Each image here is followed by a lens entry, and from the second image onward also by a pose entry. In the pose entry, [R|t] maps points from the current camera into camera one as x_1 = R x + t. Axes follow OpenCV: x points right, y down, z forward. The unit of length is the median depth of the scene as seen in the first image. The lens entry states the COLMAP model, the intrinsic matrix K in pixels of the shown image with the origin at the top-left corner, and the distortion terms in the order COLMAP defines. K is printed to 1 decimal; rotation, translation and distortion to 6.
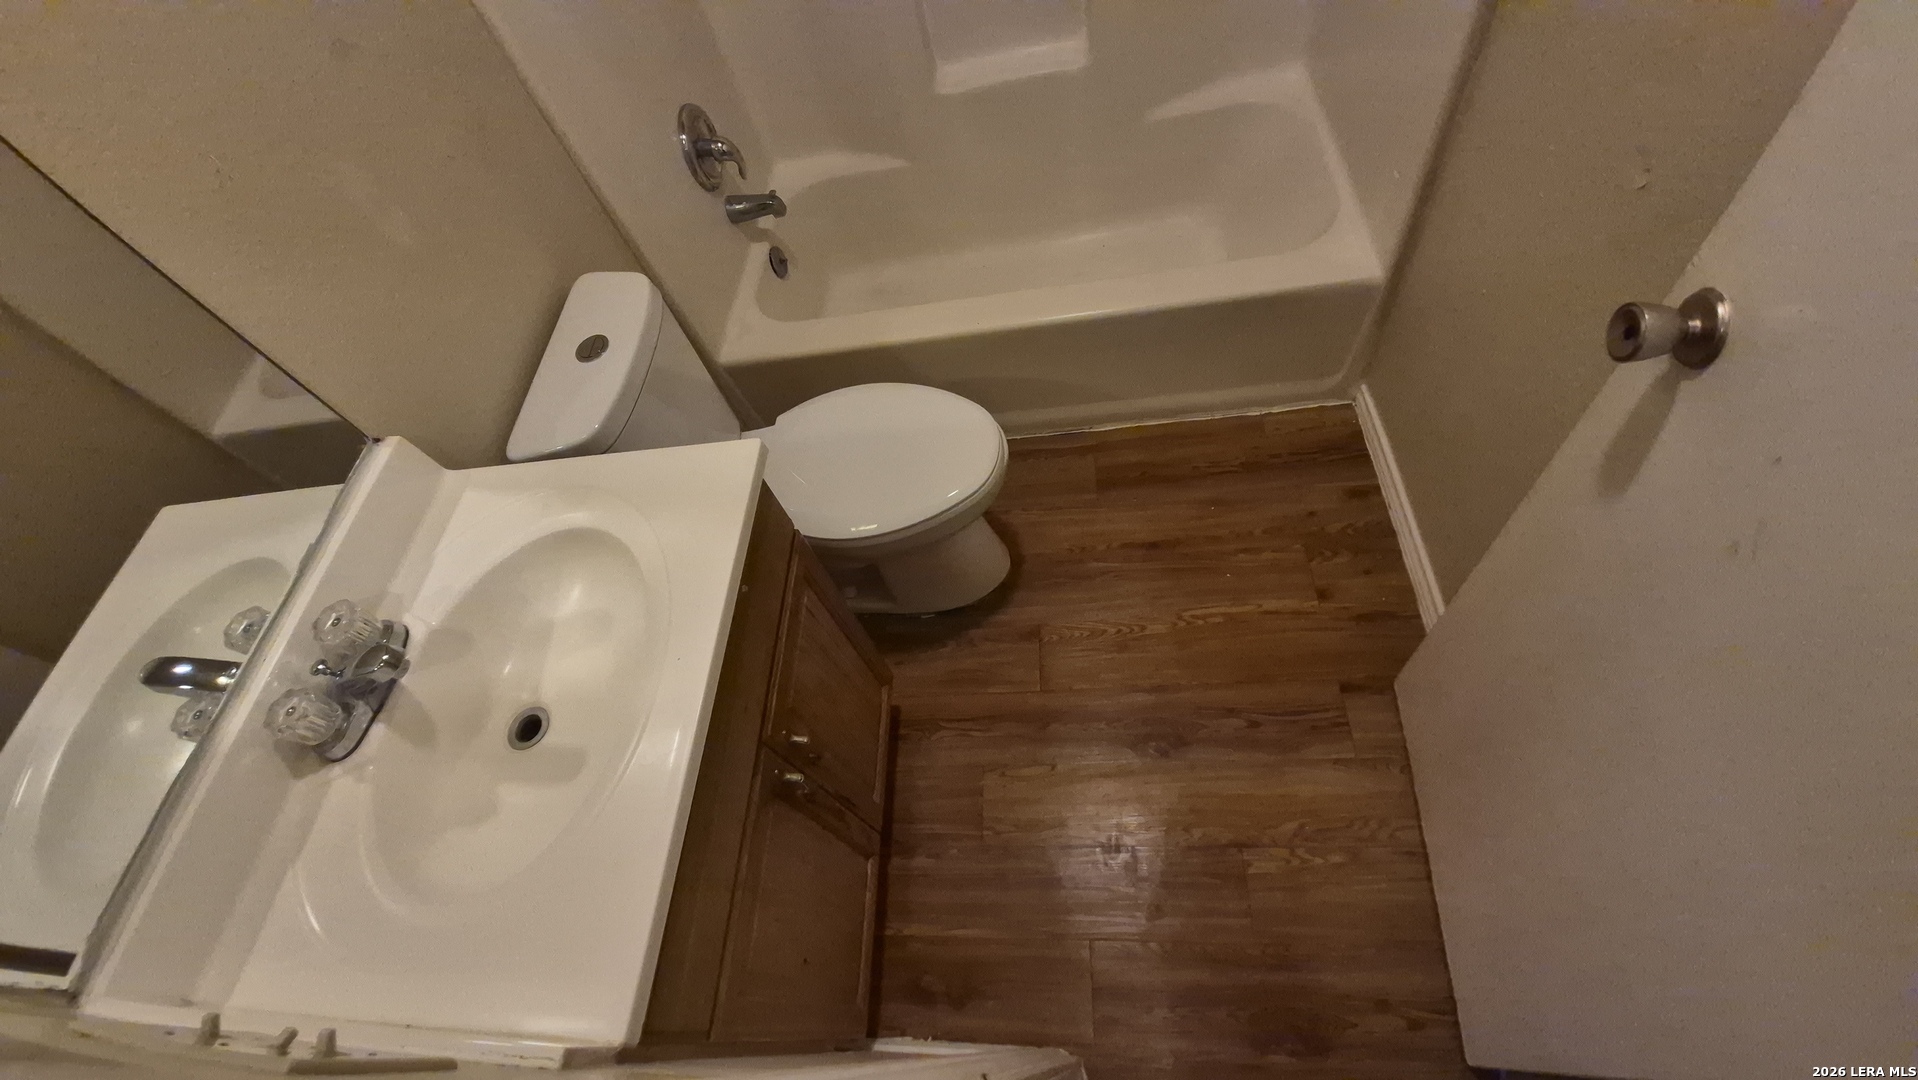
lens RADIAL K [[767.1, 0, 948.5], [0, 767.1, 548.1], [0, 0, 1]] dist [-0.001505, -0.000376]
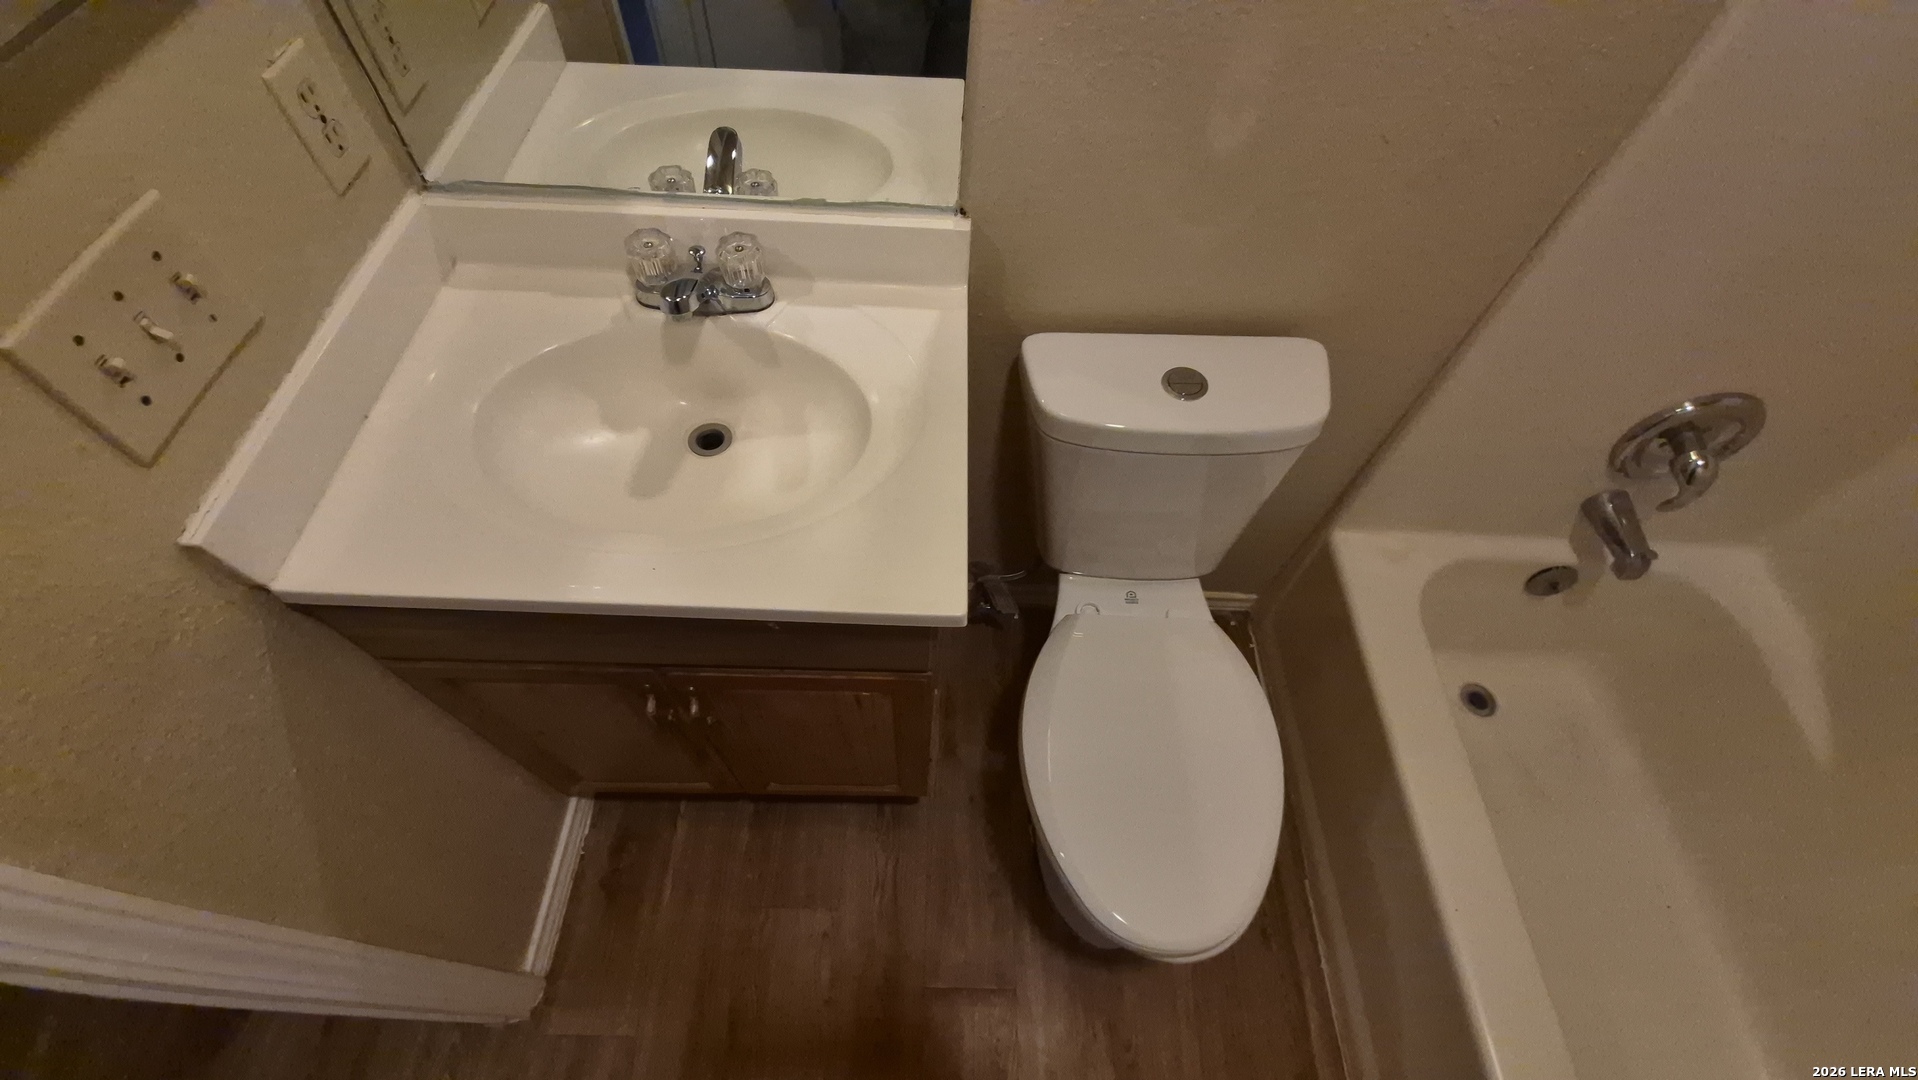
lens RADIAL K [[767.1, 0, 948.5], [0, 767.1, 548.1], [0, 0, 1]] dist [-0.001505, -0.000376]
pose [[0.022838, 0.934513, -0.355194, -0.024029], [-0.869506, 0.193910, 0.454267, -0.266562], [0.493395, 0.298469, 0.816993, 0.205020]]
